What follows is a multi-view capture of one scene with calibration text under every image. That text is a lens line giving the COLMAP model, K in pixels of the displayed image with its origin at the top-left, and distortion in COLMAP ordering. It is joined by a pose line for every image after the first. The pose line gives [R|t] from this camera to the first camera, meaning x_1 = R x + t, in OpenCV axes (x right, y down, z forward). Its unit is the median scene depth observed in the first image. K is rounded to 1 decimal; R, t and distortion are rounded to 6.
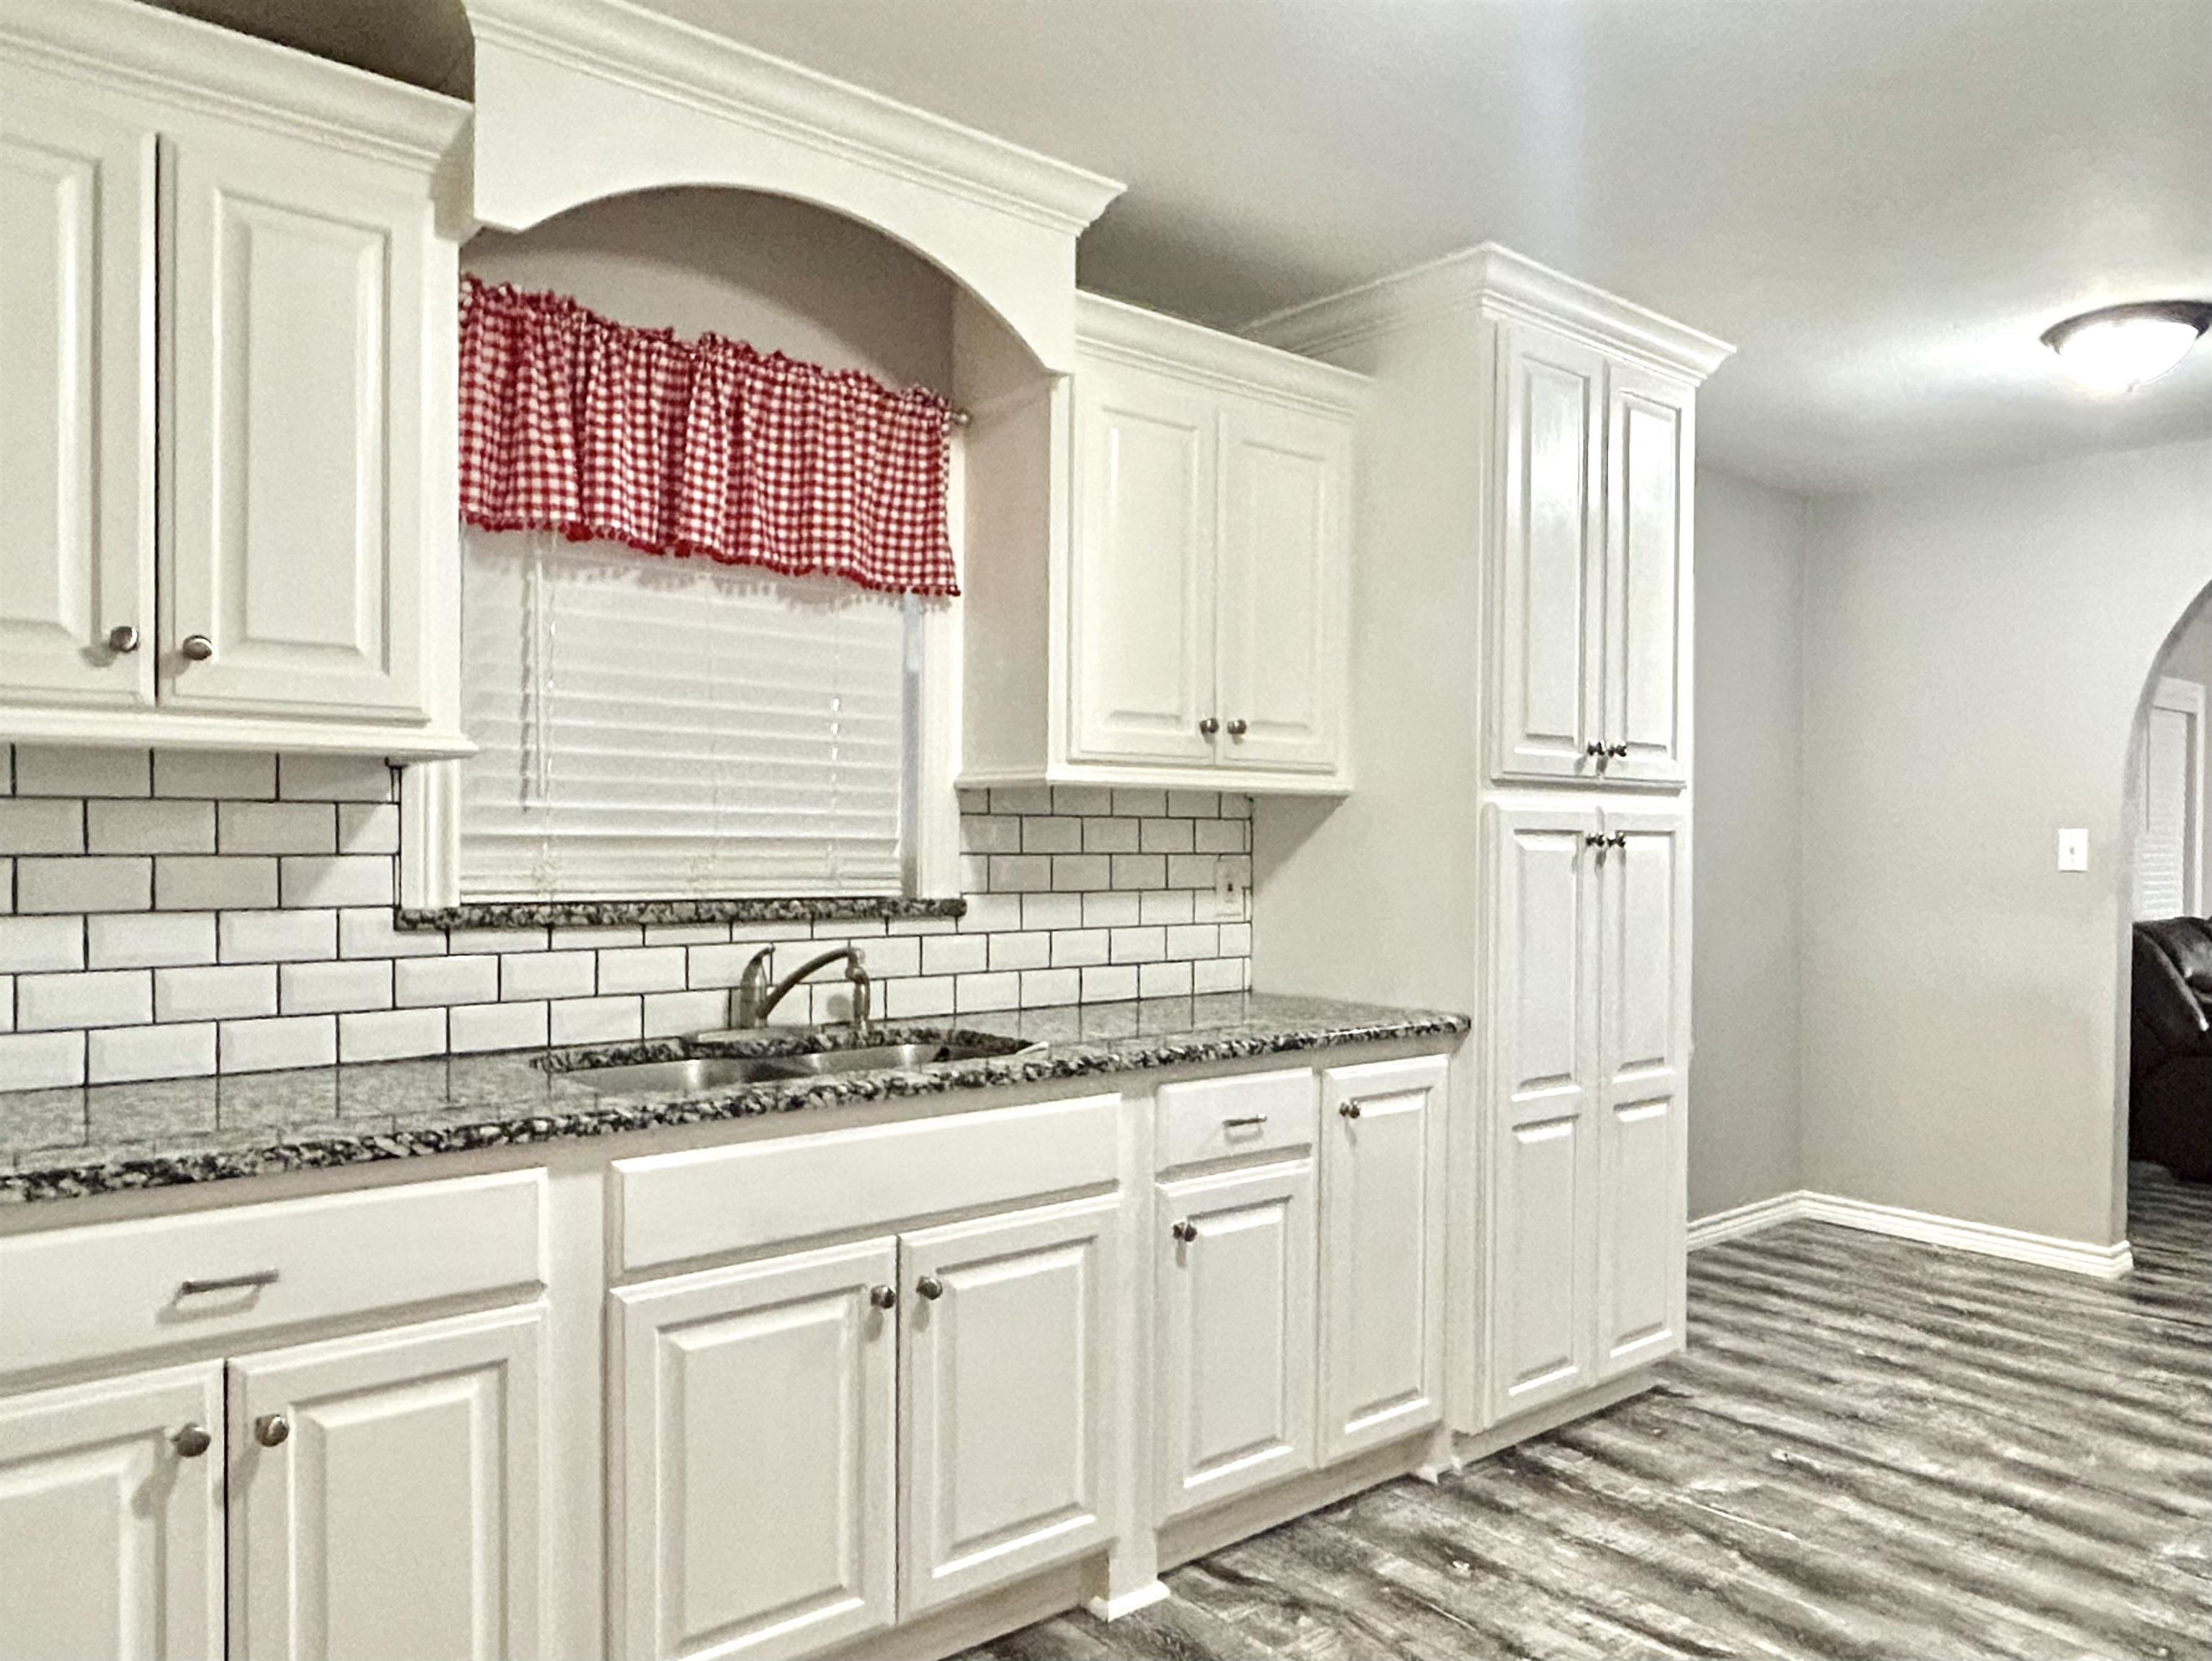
lens RADIAL K [[1498.2, 0, 1100.0], [0, 1498.2, 841.3], [0, 0, 1]] dist [0.006552, -0.008385]
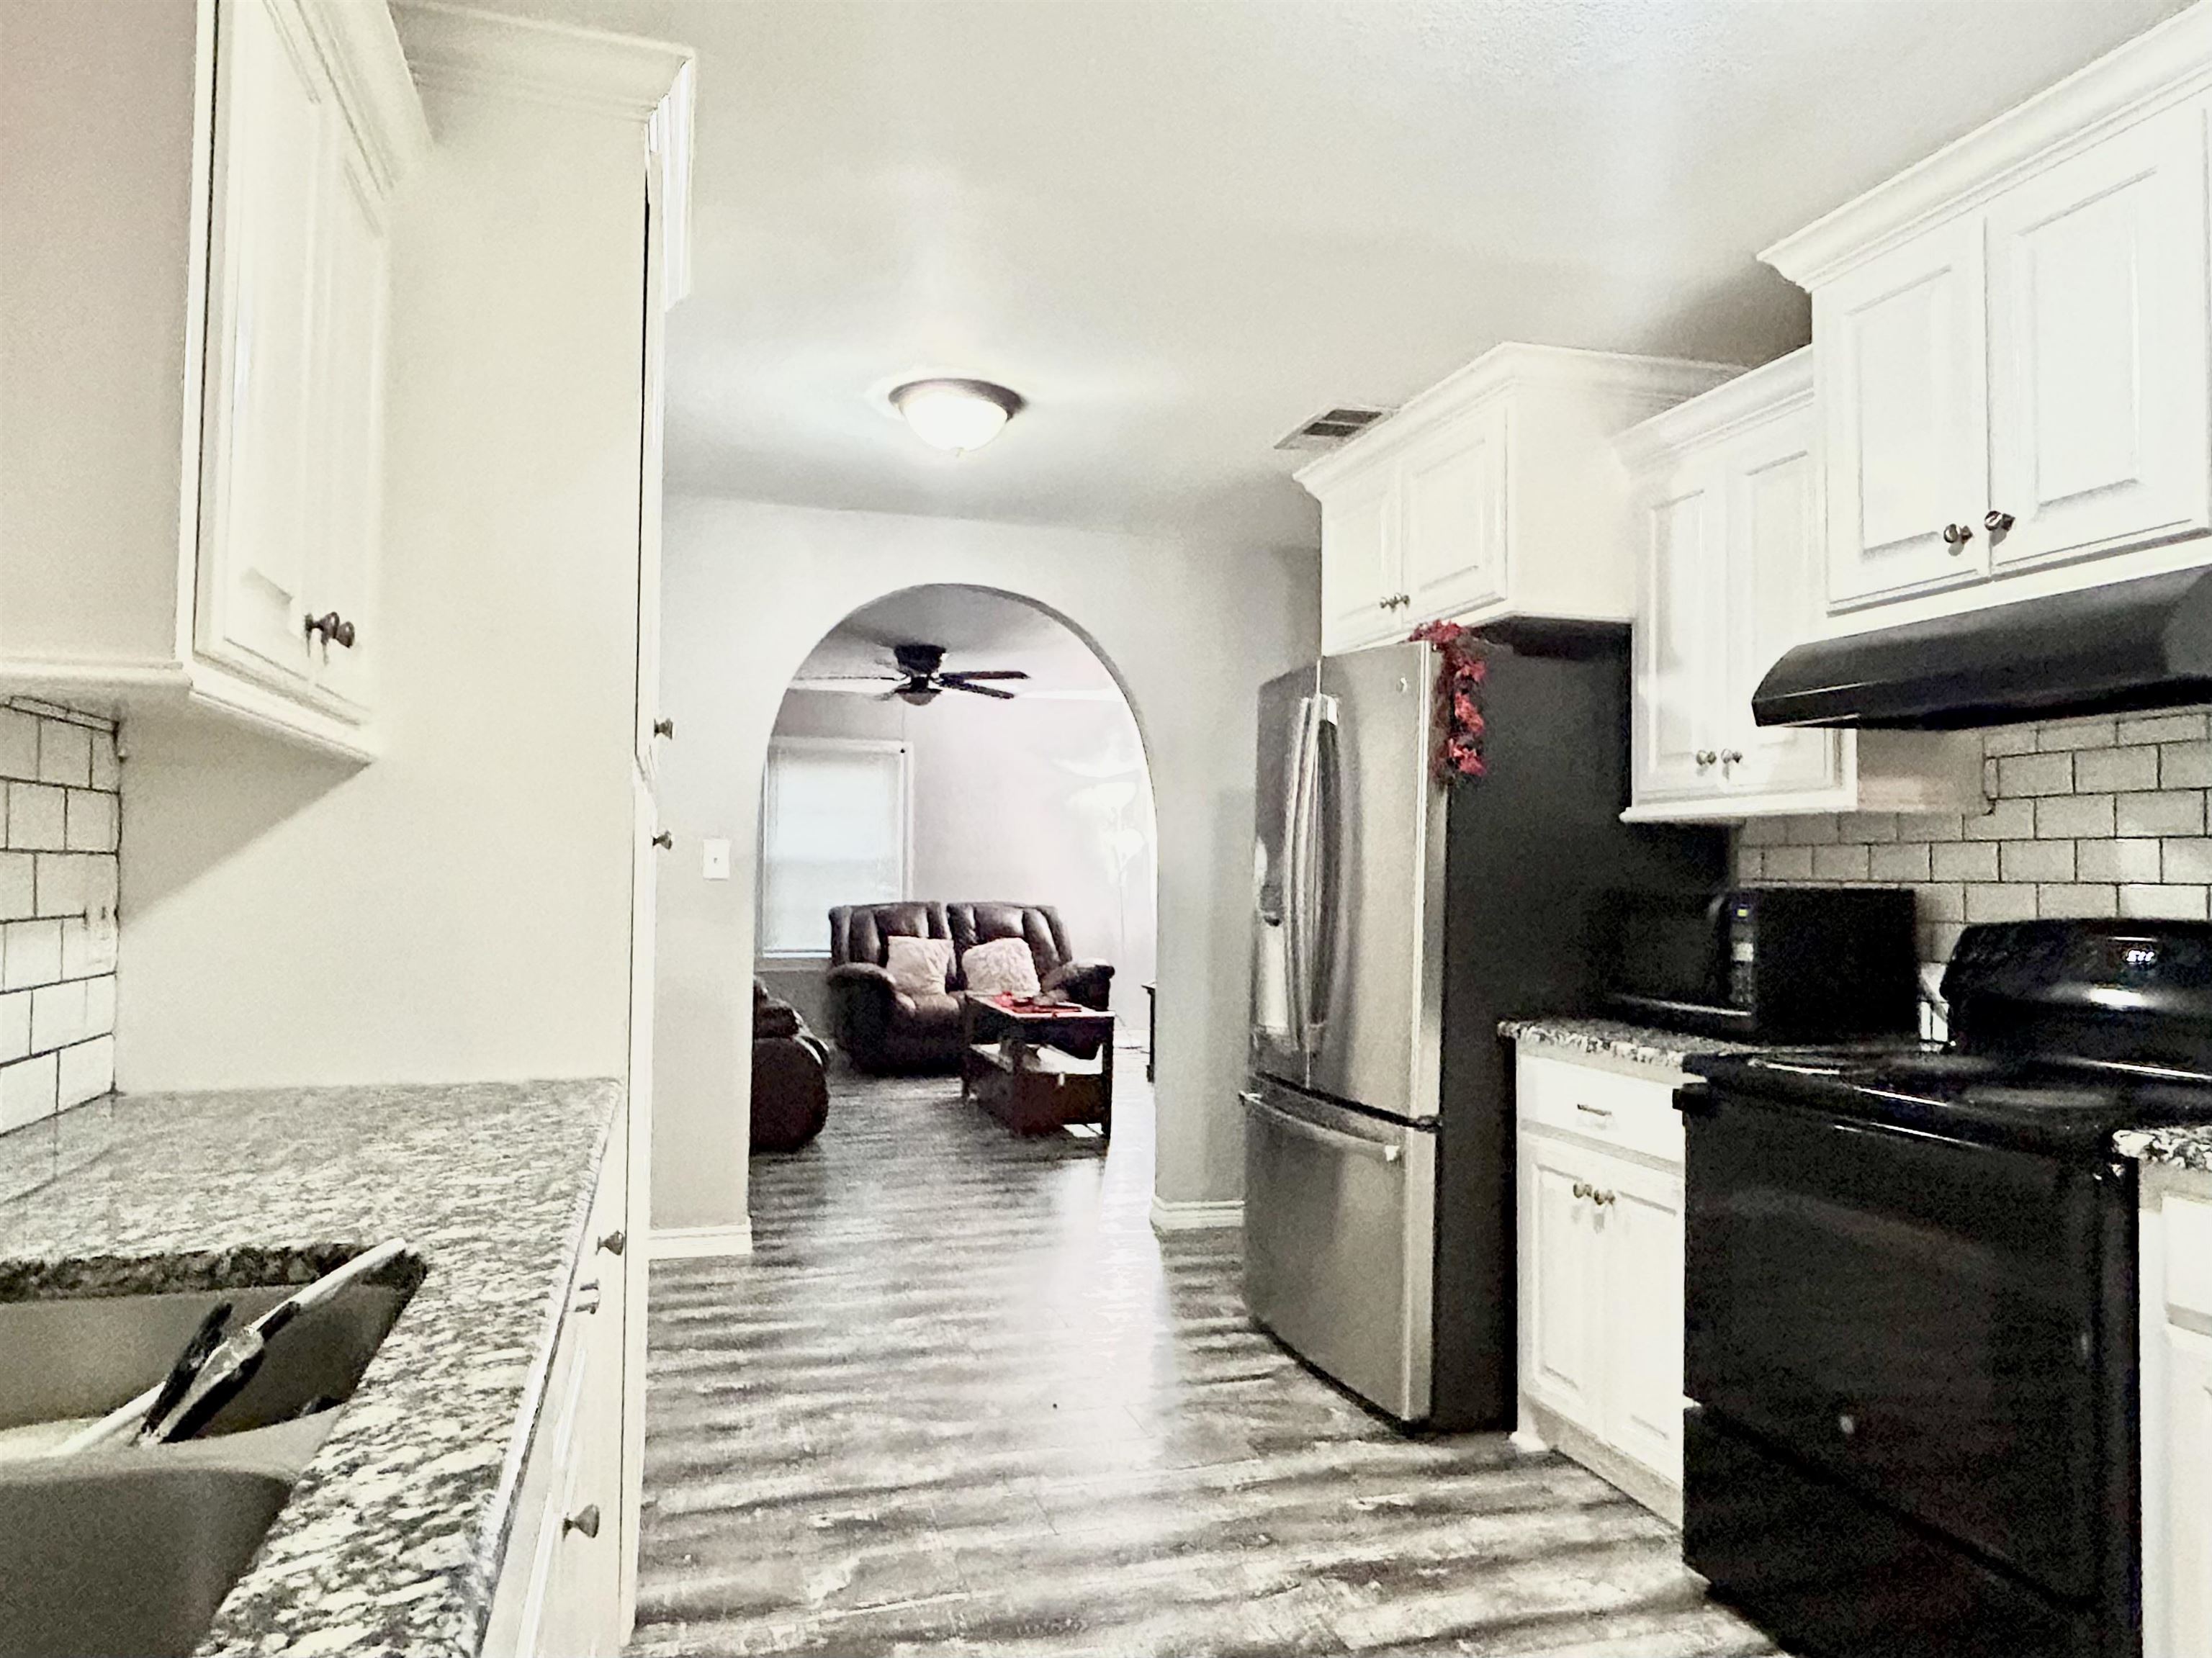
lens RADIAL K [[1497.9, 0, 1096.8], [0, 1497.9, 831.7], [0, 0, 1]] dist [0.006552, -0.008385]
pose [[0.404701, 0.017633, 0.914279, -0.295350], [-0.003274, 0.999836, -0.017834, 0.009848], [-0.914443, 0.004224, 0.404693, 0.460074]]
